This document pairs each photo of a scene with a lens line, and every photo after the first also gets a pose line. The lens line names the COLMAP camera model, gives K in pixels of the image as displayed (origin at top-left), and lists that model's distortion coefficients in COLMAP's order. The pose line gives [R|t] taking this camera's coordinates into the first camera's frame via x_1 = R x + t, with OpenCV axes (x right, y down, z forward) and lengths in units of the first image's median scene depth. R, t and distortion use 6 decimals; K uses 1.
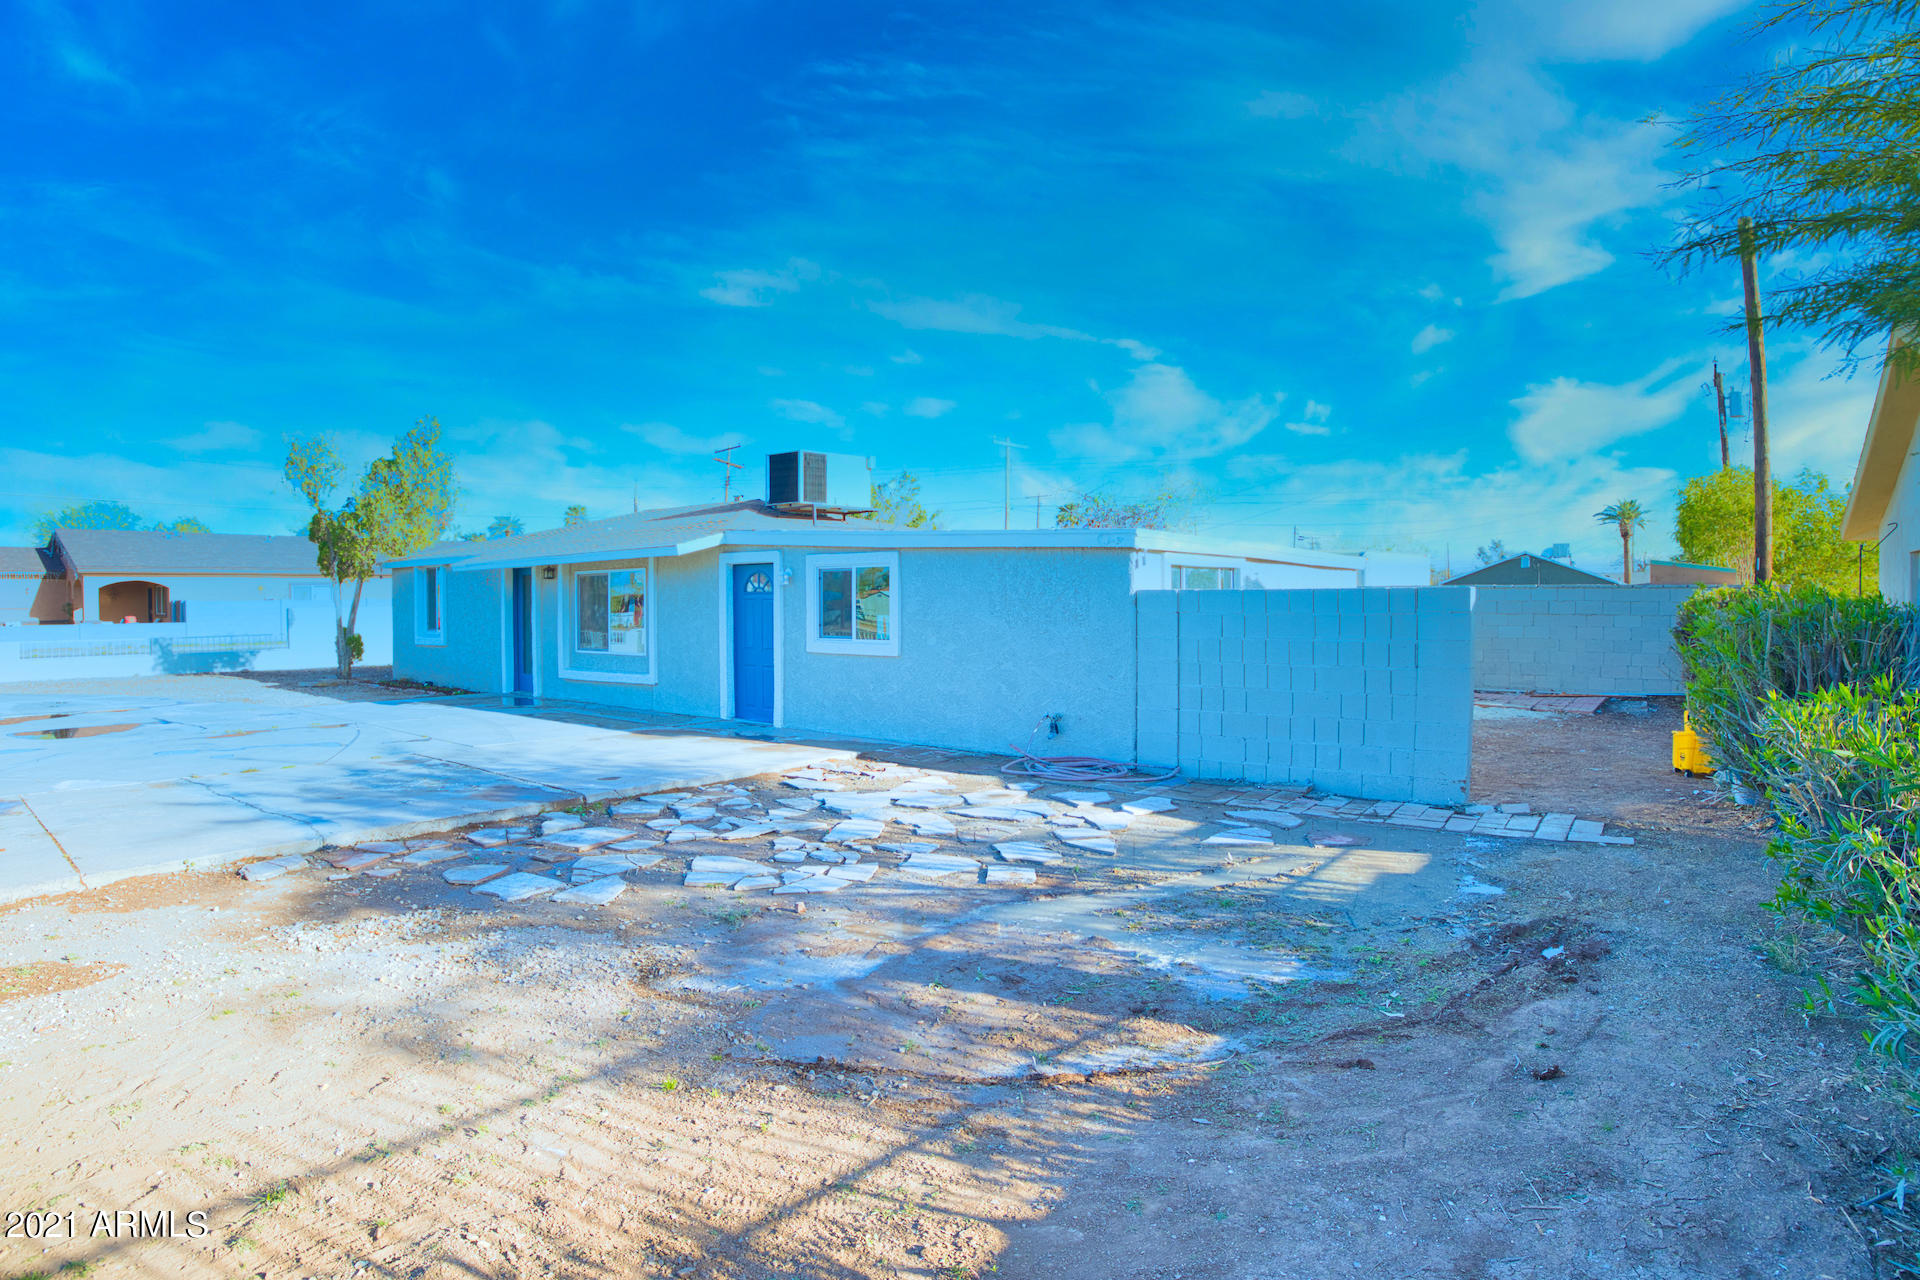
lens RADIAL K [[866.0, 0, 960.0], [0, 866.0, 640.0], [0, 0, 1]] dist [0.001622, 0.000366]
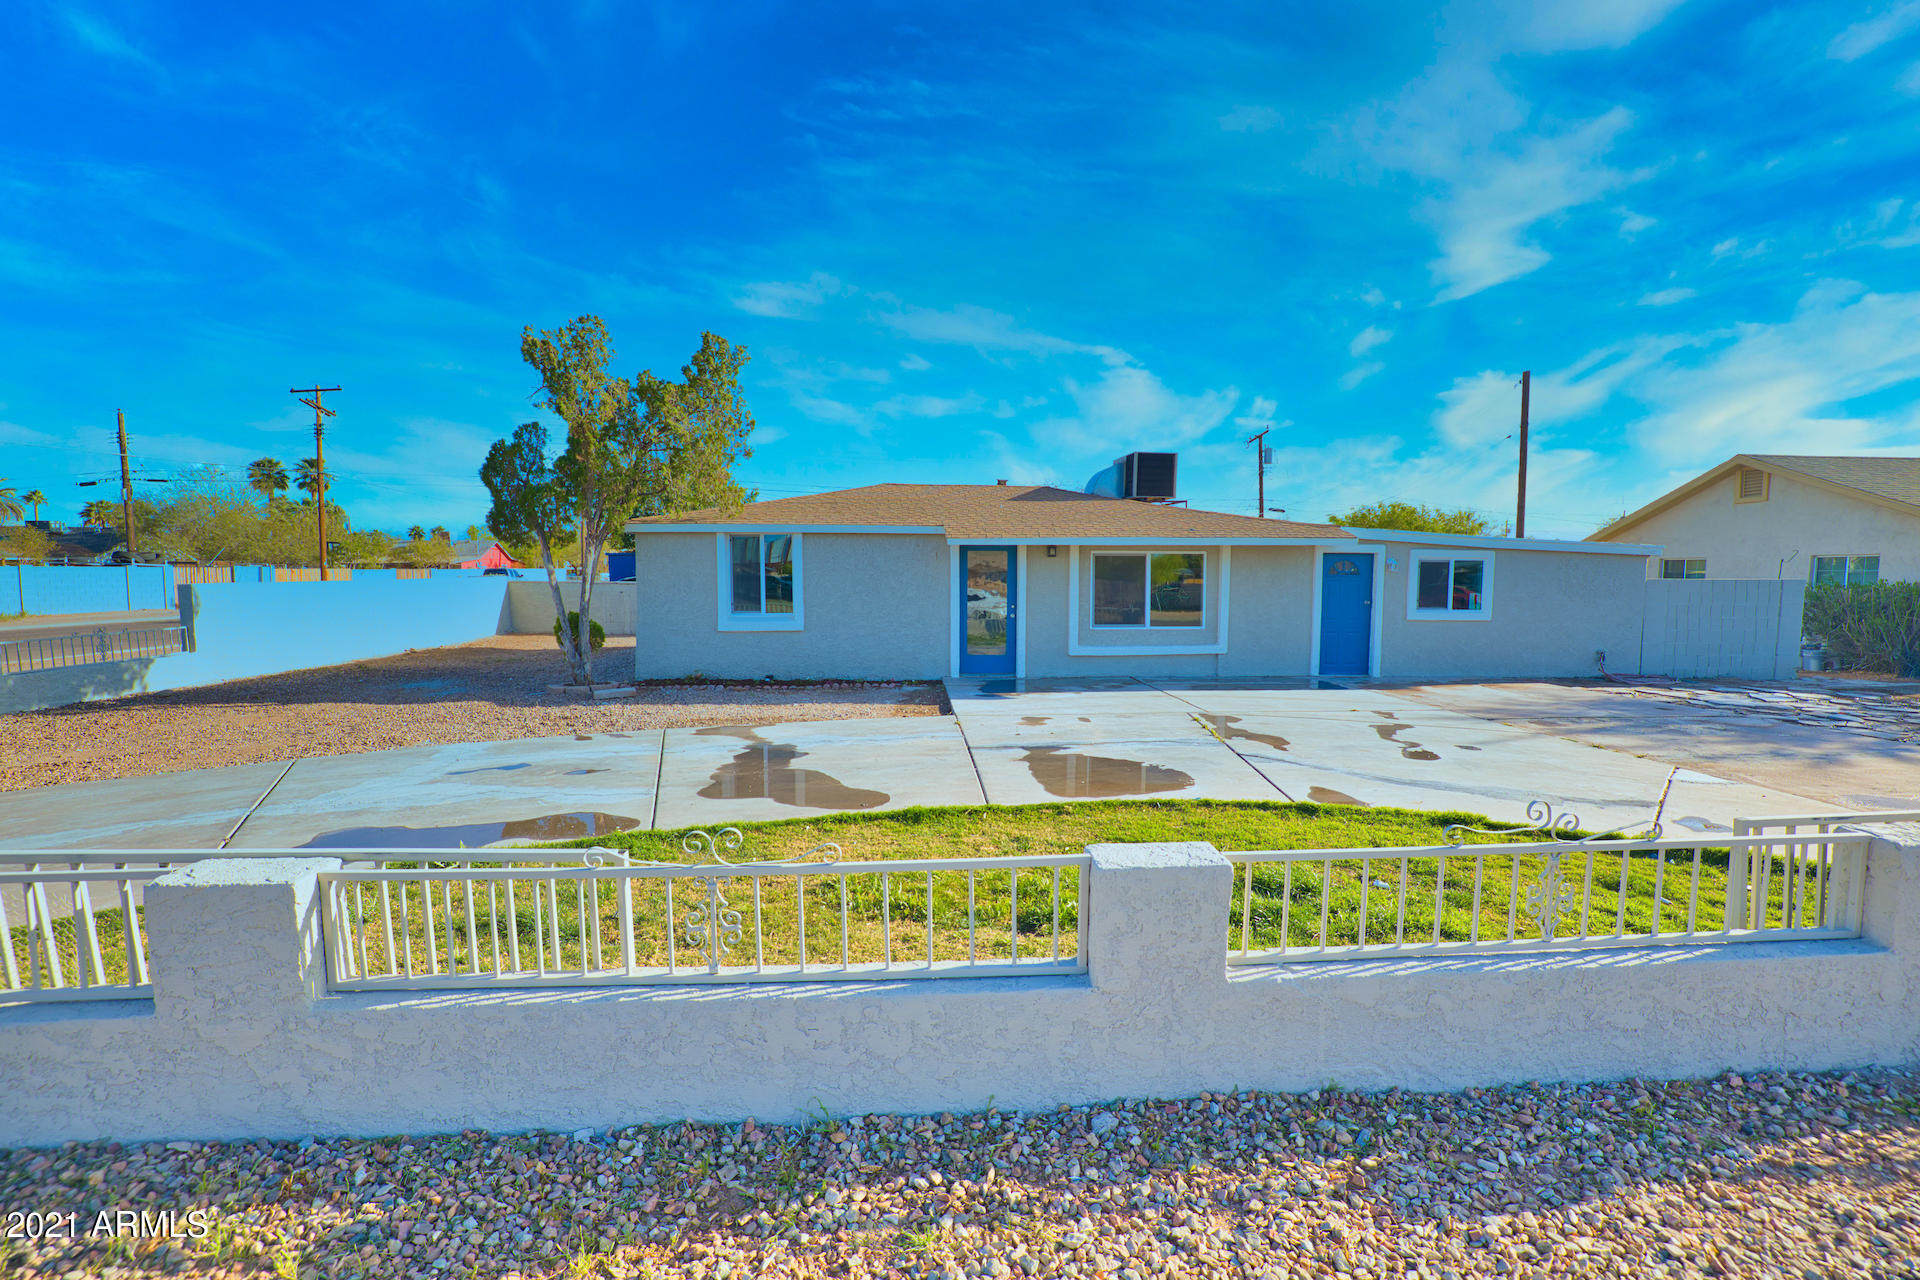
lens RADIAL K [[866.0, 0, 960.0], [0, 866.0, 640.0], [0, 0, 1]] dist [0.001622, 0.000366]
pose [[1.000000, -0.000316, -0.000943, 0.000802], [0.000357, 0.999051, 0.043547, -0.000056], [0.000929, -0.043548, 0.999051, -0.151519]]
